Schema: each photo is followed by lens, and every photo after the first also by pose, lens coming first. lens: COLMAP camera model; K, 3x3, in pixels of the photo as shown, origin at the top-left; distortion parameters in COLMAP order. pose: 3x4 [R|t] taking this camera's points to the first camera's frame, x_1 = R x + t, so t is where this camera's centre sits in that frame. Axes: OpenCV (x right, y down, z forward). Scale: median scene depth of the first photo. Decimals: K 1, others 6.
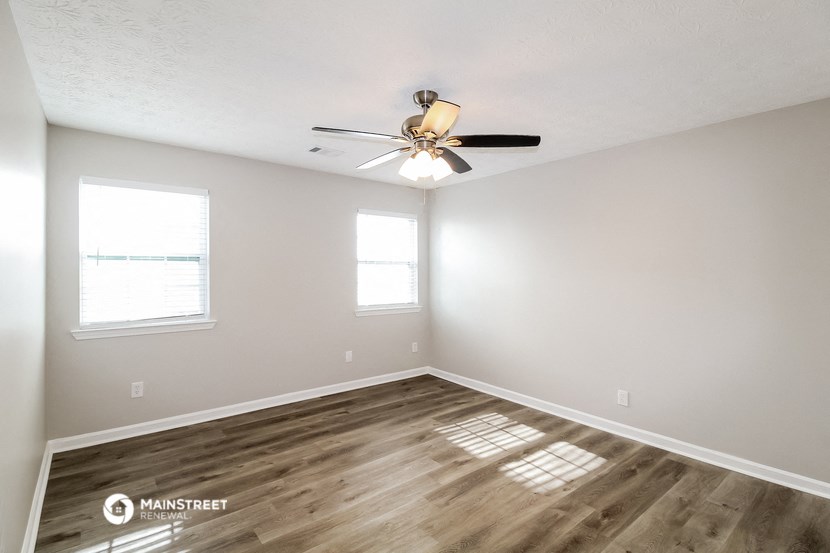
lens RADIAL K [[392.7, 0, 421.1], [0, 392.7, 280.6], [0, 0, 1]] dist [-0.003206, -0.002418]
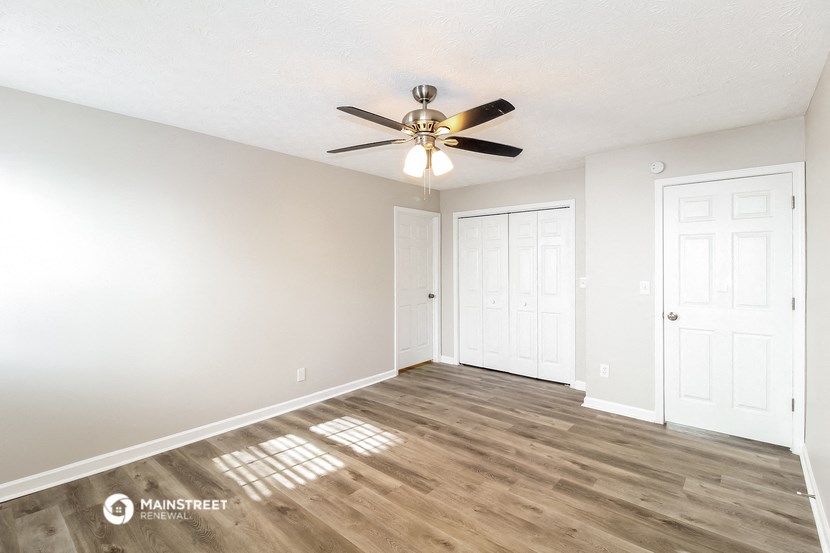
lens RADIAL K [[392.7, 0, 416.1], [0, 392.7, 274.7], [0, 0, 1]] dist [-0.003206, -0.002418]
pose [[-0.166599, -0.027294, 0.985647, -0.755513], [0.036130, 0.998777, 0.033765, -0.028849], [-0.985363, 0.041237, -0.165409, 0.925127]]
